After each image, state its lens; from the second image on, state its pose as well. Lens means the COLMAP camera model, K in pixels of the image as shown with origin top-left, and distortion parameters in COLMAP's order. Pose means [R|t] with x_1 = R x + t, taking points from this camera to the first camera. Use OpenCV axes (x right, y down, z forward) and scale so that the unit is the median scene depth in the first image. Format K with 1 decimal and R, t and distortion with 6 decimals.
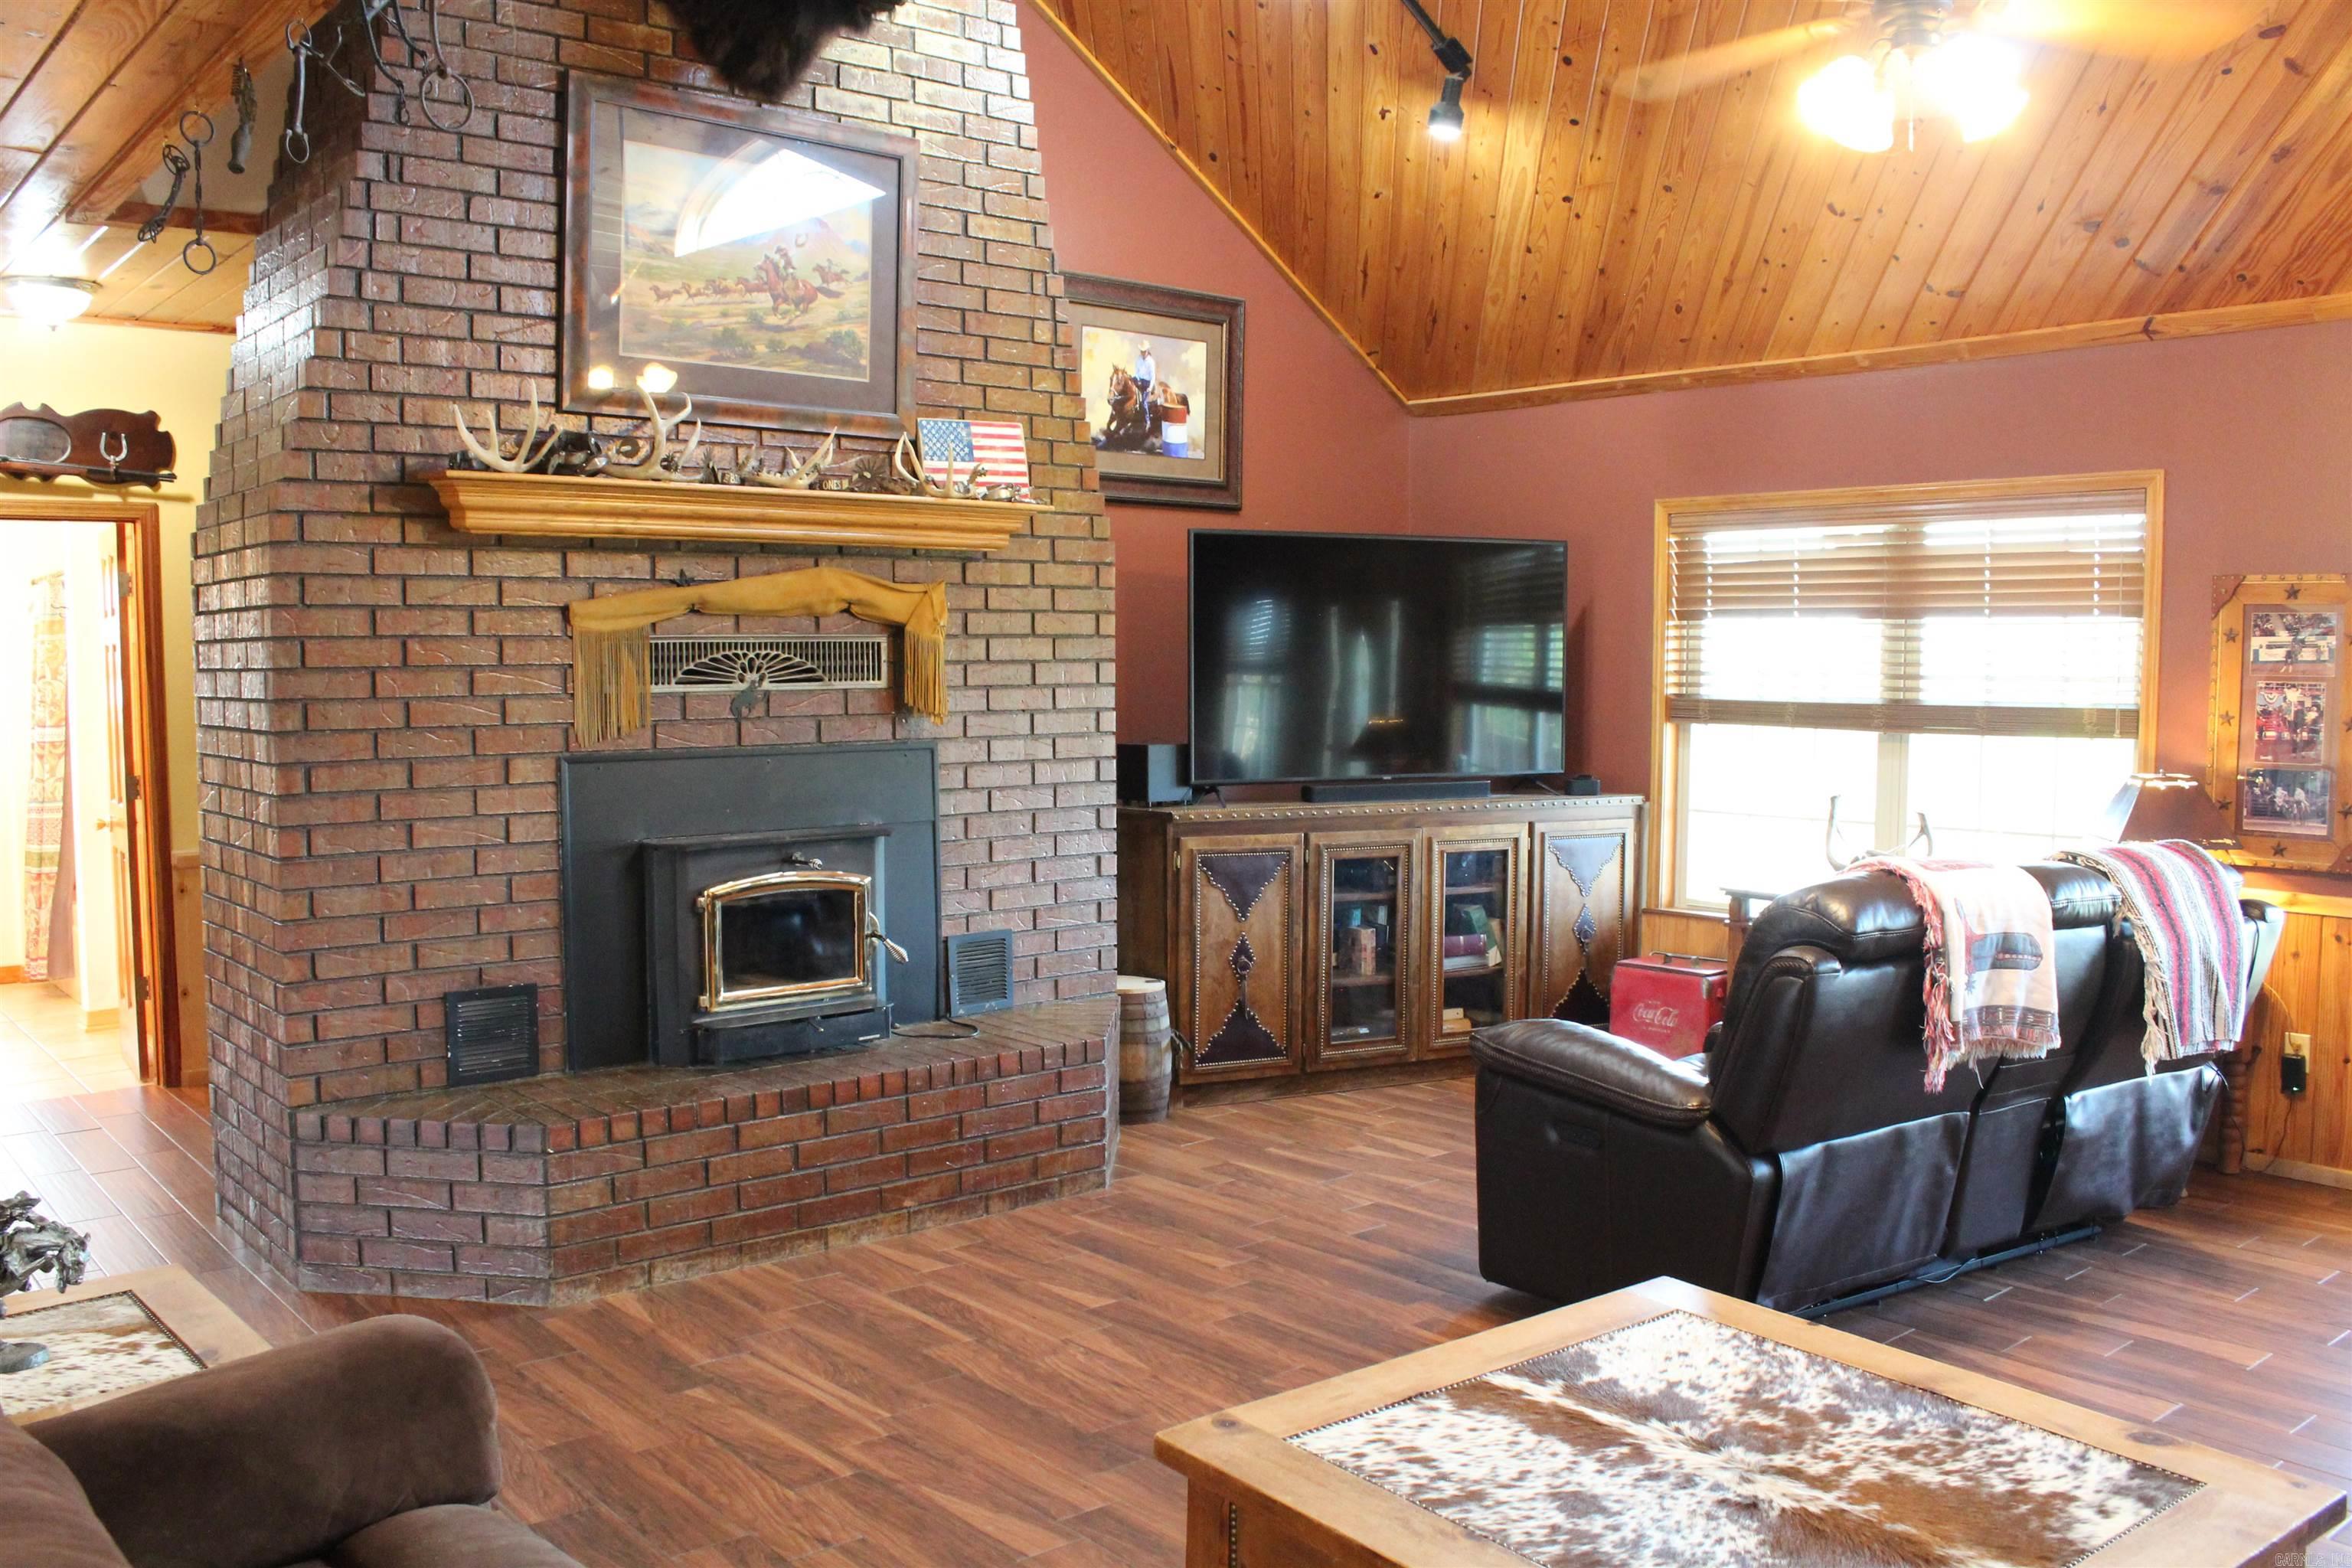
lens RADIAL K [[1950.5, 0, 1157.8], [0, 1950.5, 790.0], [0, 0, 1]] dist [-0.166168, 0.148270]
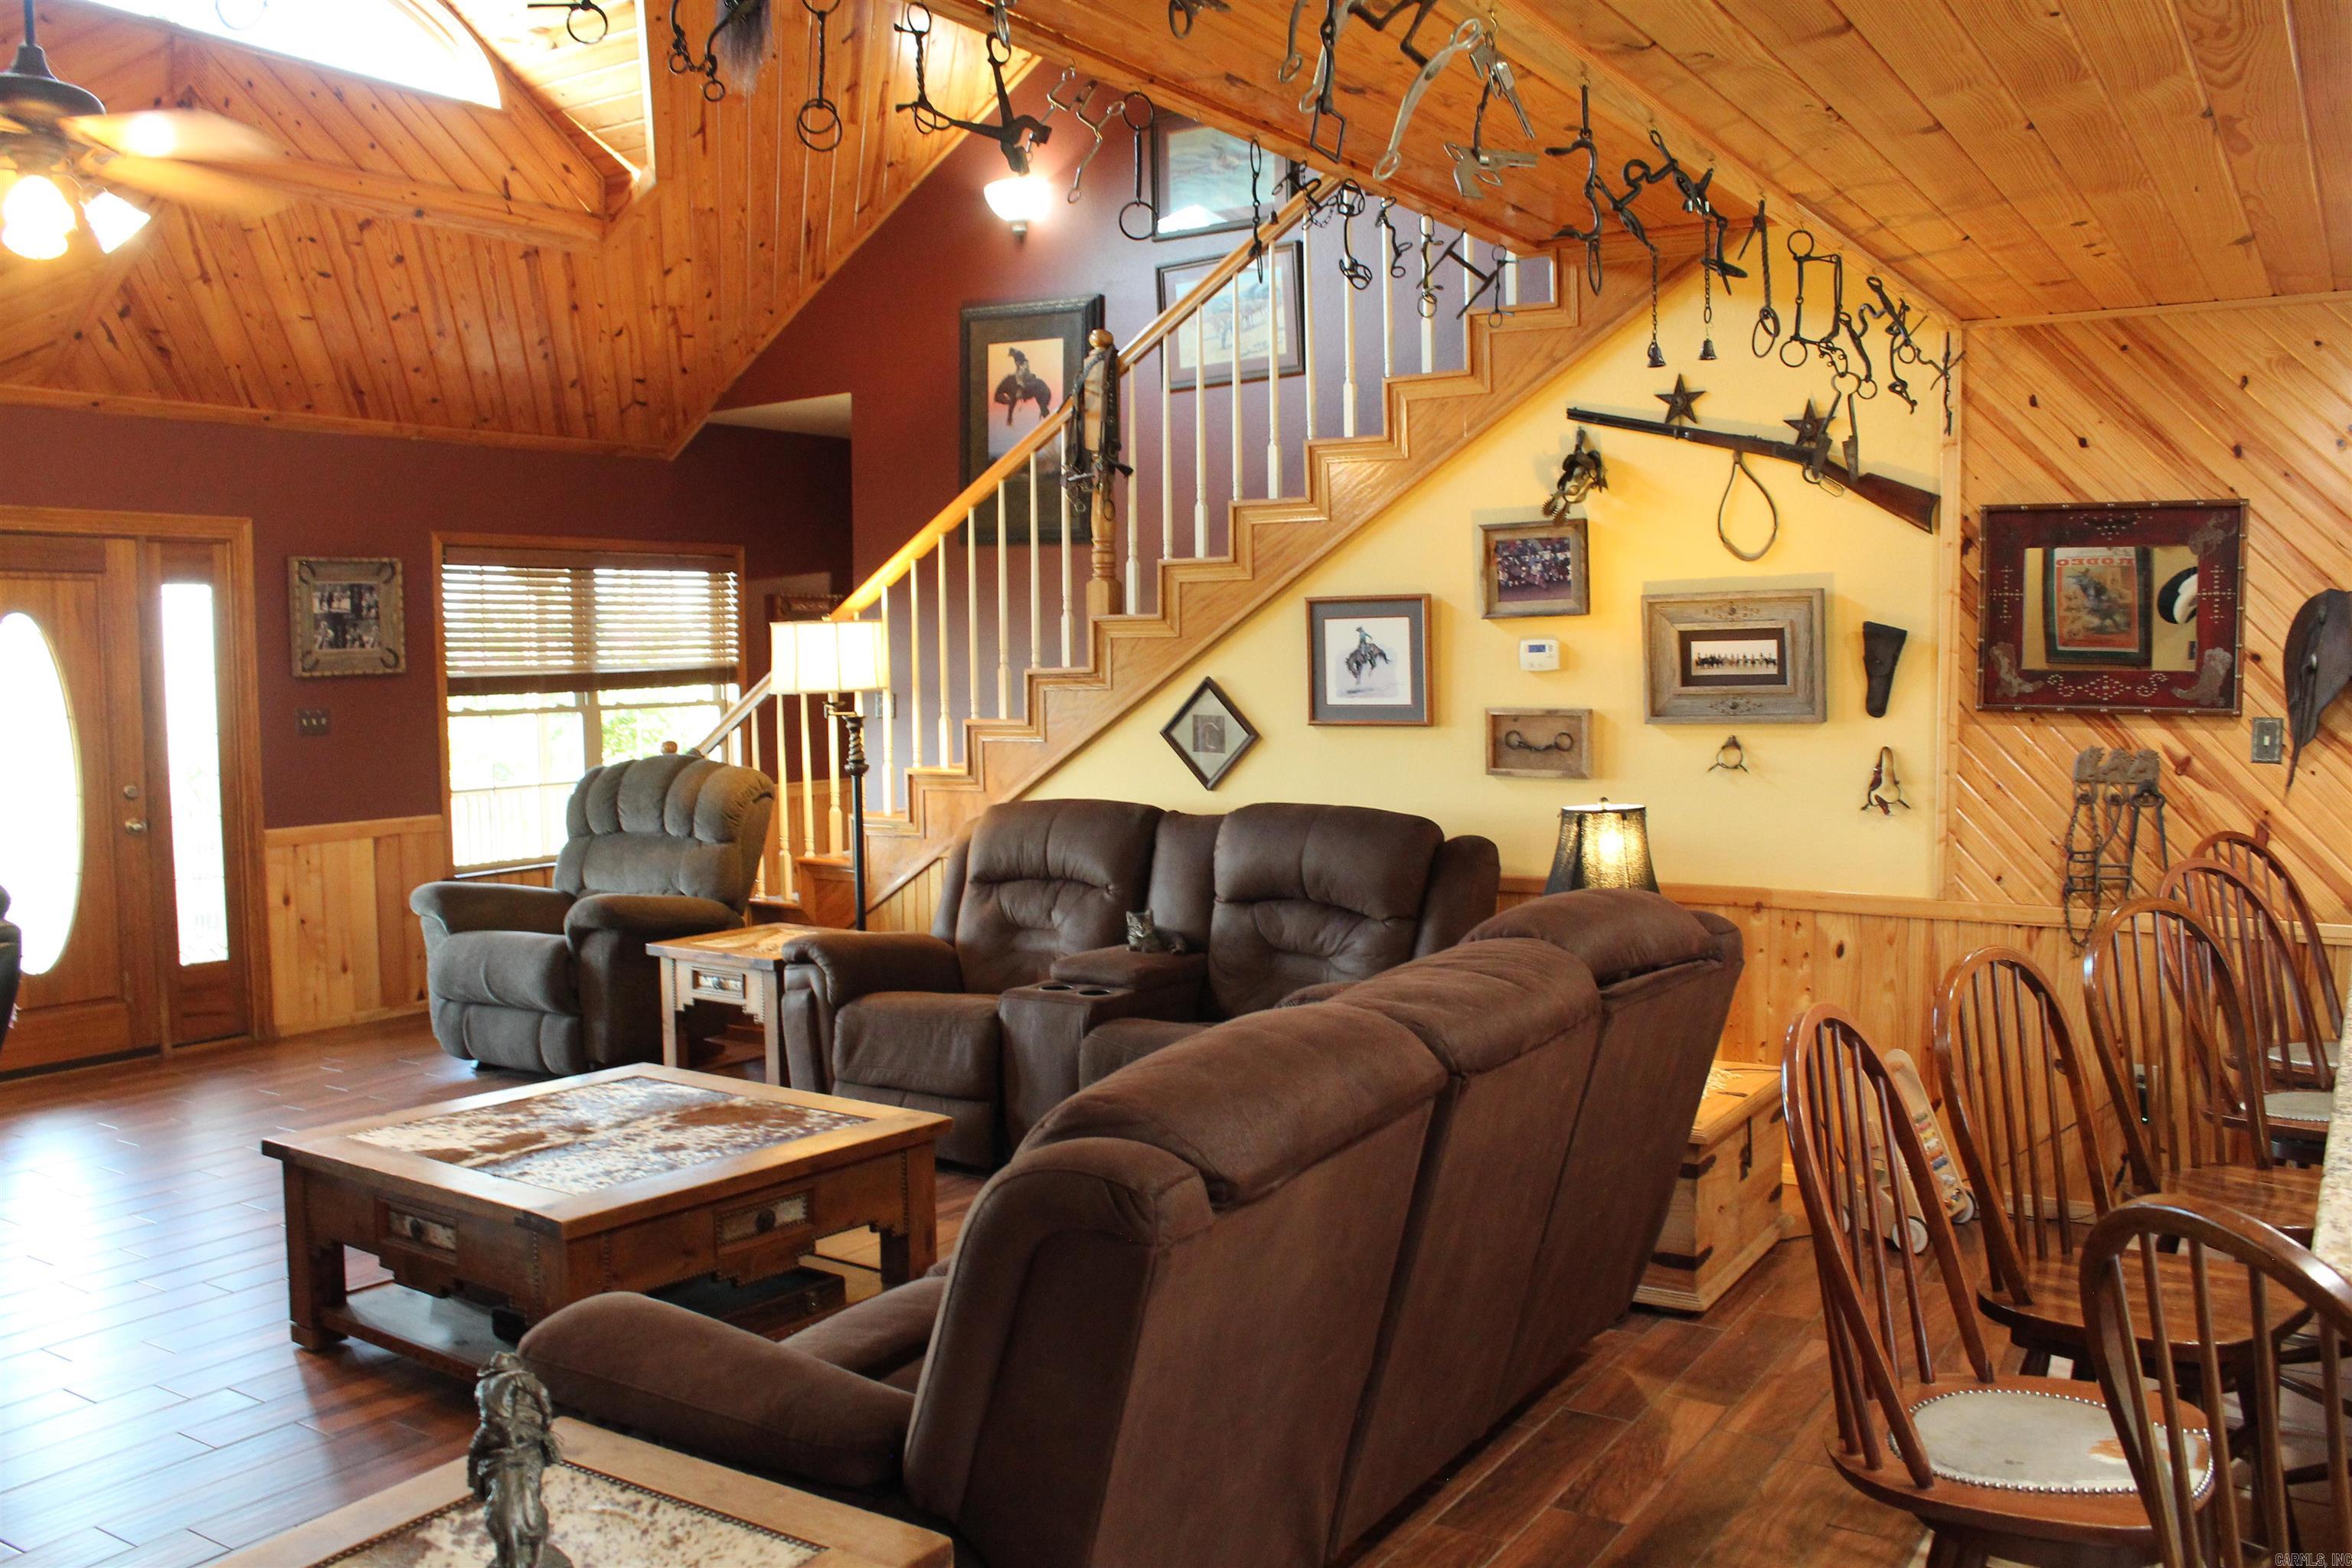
lens RADIAL K [[1950.5, 0, 1157.8], [0, 1950.5, 790.0], [0, 0, 1]] dist [-0.166168, 0.148270]
pose [[-0.280458, -0.065048, 0.957660, -0.655970], [0.081644, 0.992469, 0.091322, -0.028766], [-0.956388, 0.103799, -0.273036, 0.433811]]
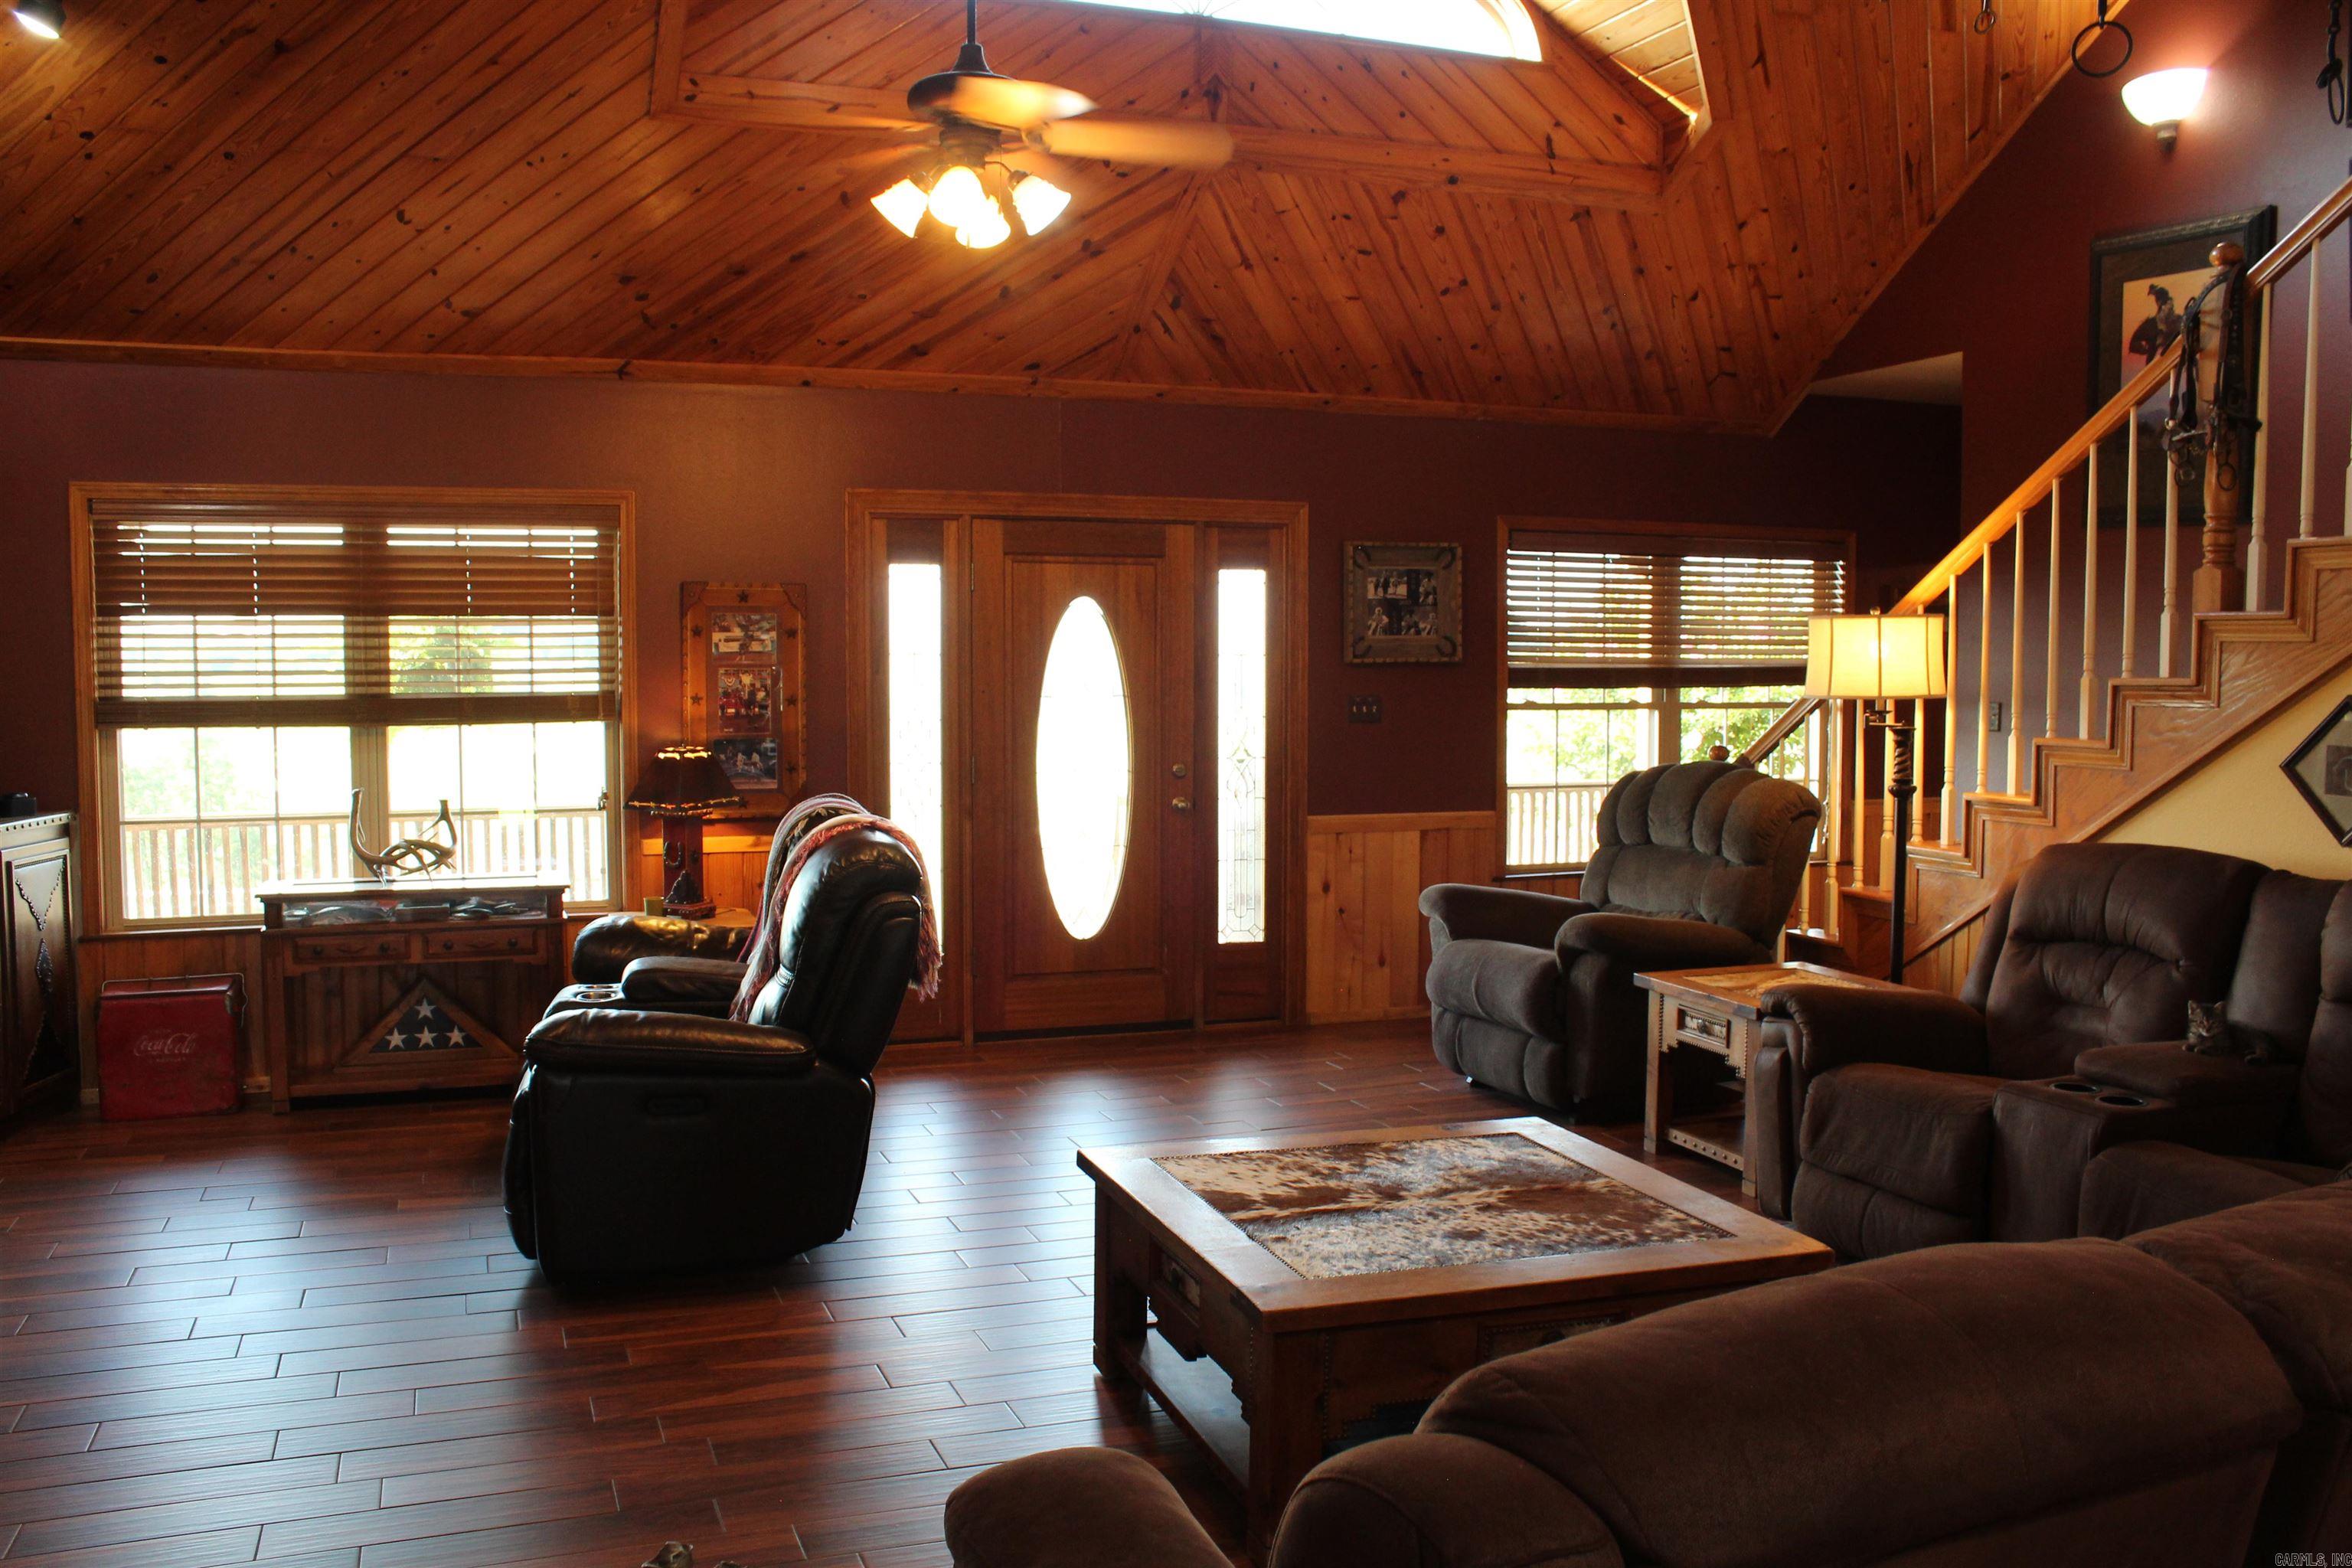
lens RADIAL K [[1950.5, 0, 1157.8], [0, 1950.5, 790.0], [0, 0, 1]] dist [-0.166168, 0.148270]
pose [[0.338536, -0.066967, 0.938567, -0.515523], [0.065793, 0.996708, 0.047384, -0.019838], [-0.938650, 0.045710, 0.341827, 0.298994]]
